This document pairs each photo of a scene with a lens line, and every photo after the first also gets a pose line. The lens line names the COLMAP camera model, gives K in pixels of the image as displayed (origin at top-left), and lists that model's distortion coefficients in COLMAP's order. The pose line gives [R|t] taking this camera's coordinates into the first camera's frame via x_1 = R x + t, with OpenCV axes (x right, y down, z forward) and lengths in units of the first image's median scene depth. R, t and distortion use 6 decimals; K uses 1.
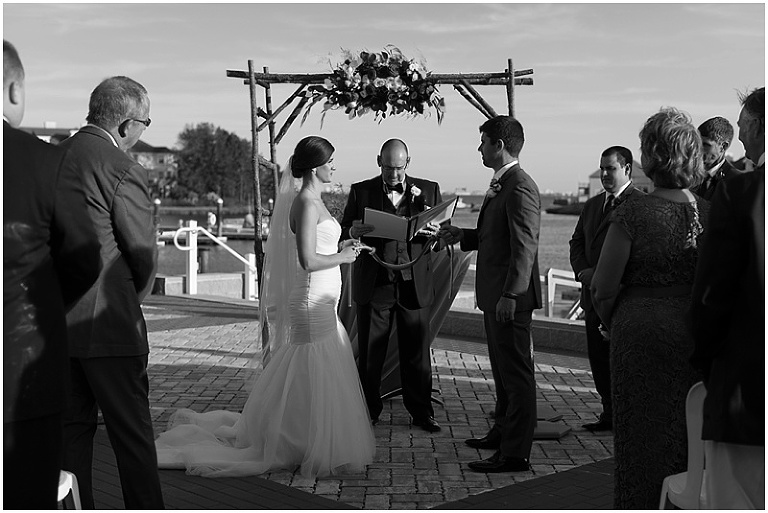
lens RADIAL K [[1092.4, 0, 384.0], [0, 1092.4, 256.5], [0, 0, 1]] dist [-0.001029, 0.012055]
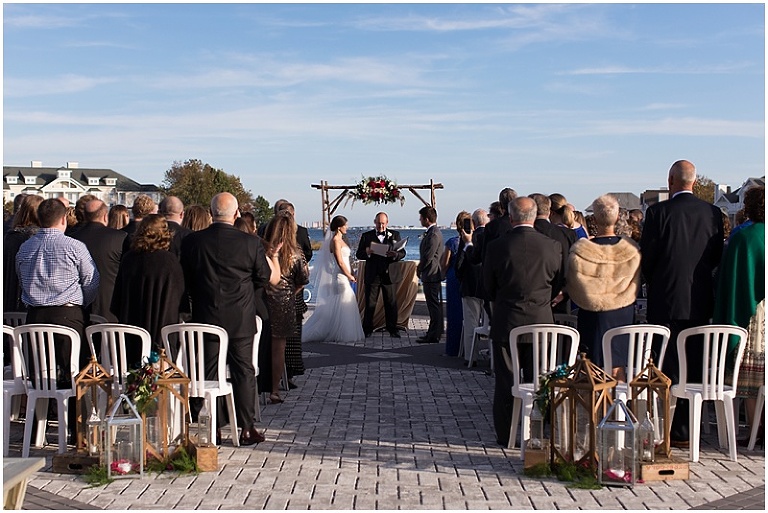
lens RADIAL K [[1254.9, 0, 384.0], [0, 1254.9, 256.5], [0, 0, 1]] dist [0.019930, 0.076139]
pose [[0.999906, -0.011180, 0.007891, -0.011461], [0.011449, 0.999324, -0.034931, 0.080523], [-0.007495, 0.035018, 0.999359, -1.703908]]
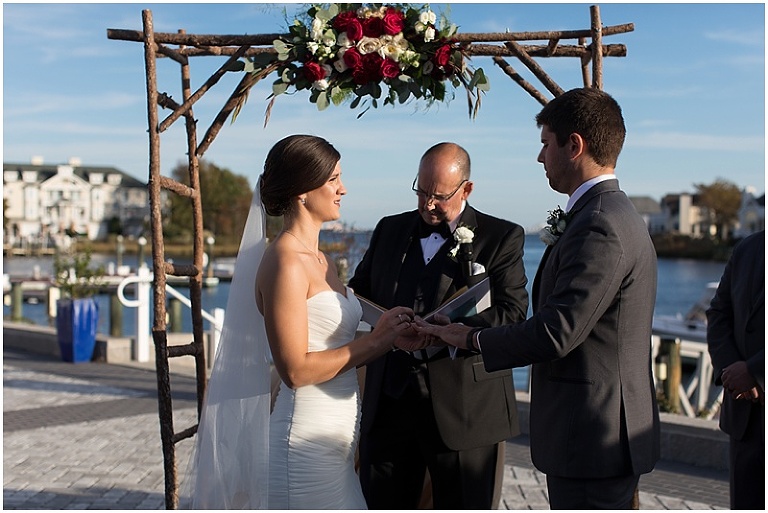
lens RADIAL K [[1113.8, 0, 384.0], [0, 1113.8, 256.5], [0, 0, 1]] dist [-0.009530, 0.084994]
pose [[0.999993, -0.001739, -0.003405, 0.006045], [0.001620, 0.999397, -0.034675, -0.027886], [0.003463, 0.034670, 0.999393, 0.411924]]
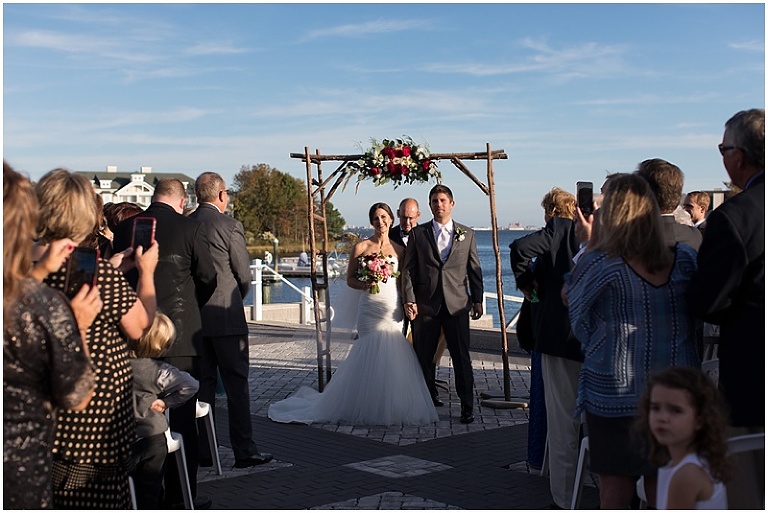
lens RADIAL K [[1113.8, 0, 384.0], [0, 1113.8, 256.5], [0, 0, 1]] dist [-0.009530, 0.084994]
pose [[0.998646, -0.012379, -0.050519, 0.050970], [0.010655, 0.999357, -0.034245, 0.015972], [0.050910, 0.033661, 0.998136, -0.449981]]
